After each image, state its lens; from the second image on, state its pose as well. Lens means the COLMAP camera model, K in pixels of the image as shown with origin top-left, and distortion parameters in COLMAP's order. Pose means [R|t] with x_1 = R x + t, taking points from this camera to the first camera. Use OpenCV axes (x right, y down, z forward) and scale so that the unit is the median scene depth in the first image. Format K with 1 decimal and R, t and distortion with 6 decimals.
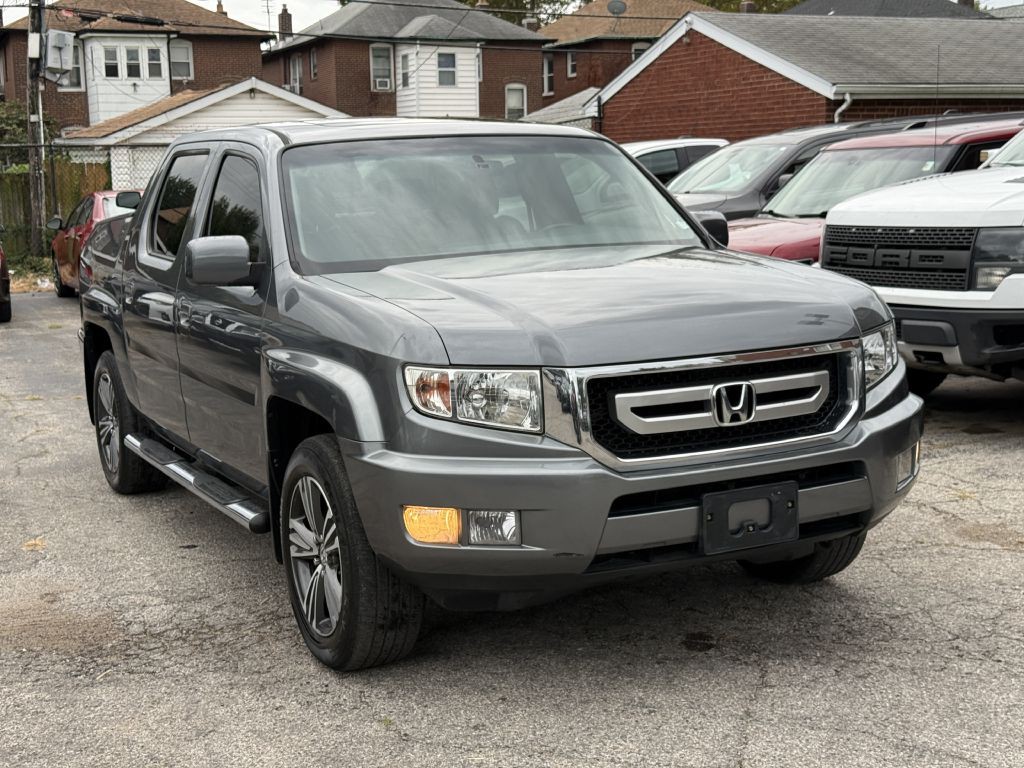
lens RADIAL K [[1443.5, 0, 517.8], [0, 1443.5, 387.5], [0, 0, 1]] dist [0.180704, -0.364579]
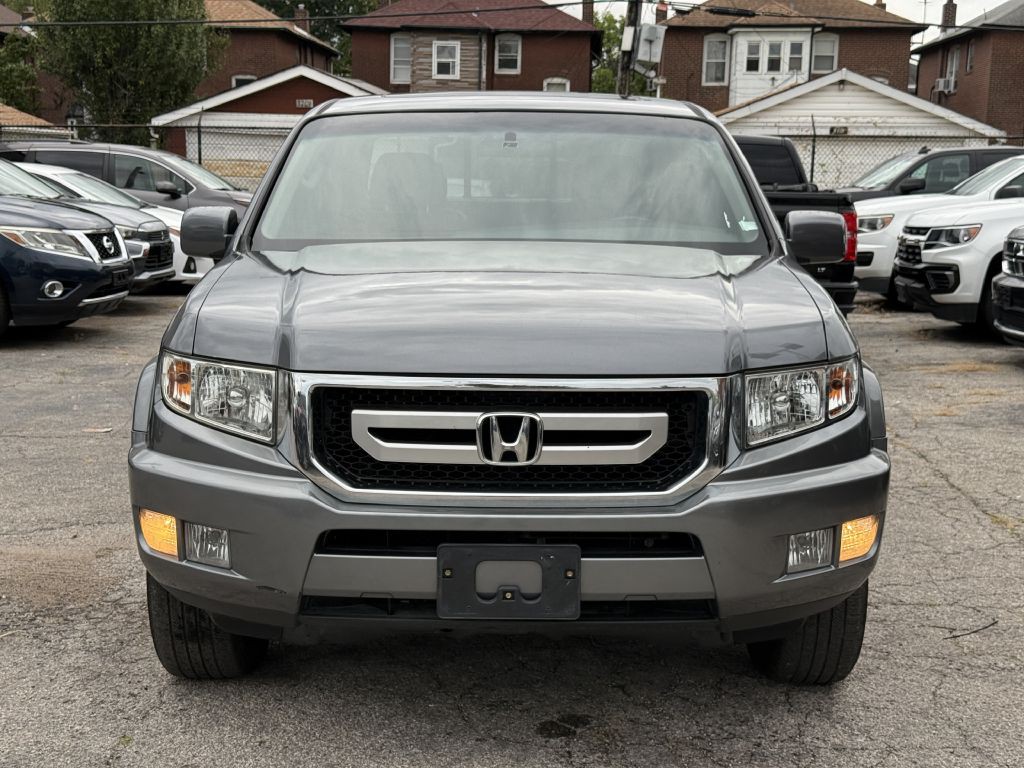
lens RADIAL K [[1443.5, 0, 517.8], [0, 1443.5, 387.5], [0, 0, 1]] dist [0.180704, -0.364579]
pose [[0.890539, 0.107334, -0.442064, 0.395769], [-0.106473, 0.993953, 0.026843, -0.030786], [0.442272, 0.023163, 0.896582, 0.218917]]
